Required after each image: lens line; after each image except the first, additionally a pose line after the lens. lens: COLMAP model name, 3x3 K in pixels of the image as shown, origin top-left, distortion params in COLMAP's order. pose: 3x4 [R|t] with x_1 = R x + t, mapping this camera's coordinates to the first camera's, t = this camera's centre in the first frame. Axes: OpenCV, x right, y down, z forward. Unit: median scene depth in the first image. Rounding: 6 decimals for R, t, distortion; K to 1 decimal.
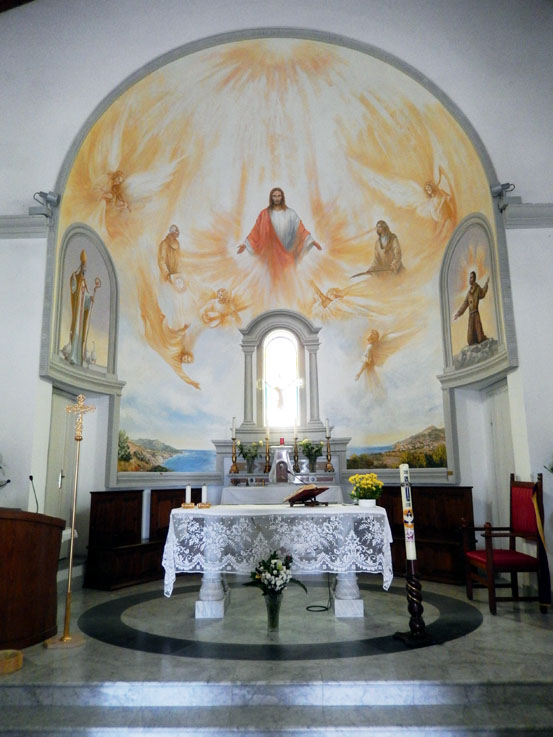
lens RADIAL K [[544.1, 0, 276.5], [0, 544.1, 368.5], [0, 0, 1]] dist [0.004631, 0.003741]
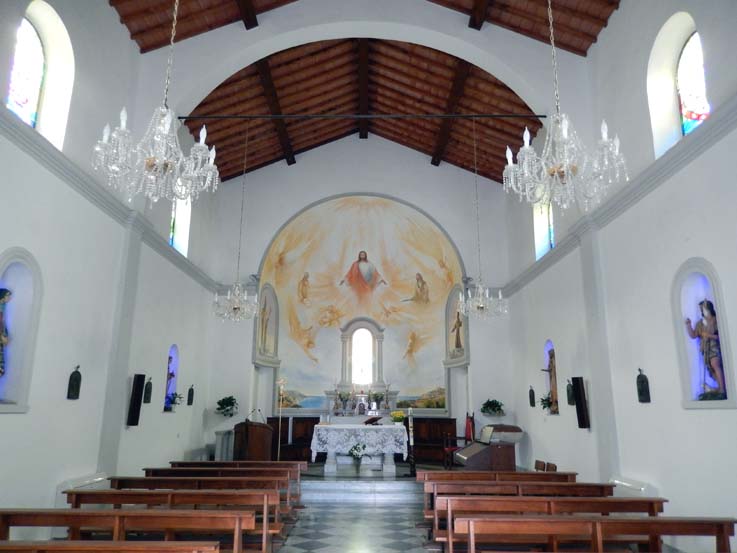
lens RADIAL K [[544.1, 0, 368.5], [0, 544.1, 276.5], [0, 0, 1]] dist [0.004631, 0.003741]
pose [[0.999387, 0.026362, 0.023031, -0.020916], [-0.025290, 0.998636, -0.045681, -0.176198], [-0.024204, 0.045070, 0.998691, -0.871111]]
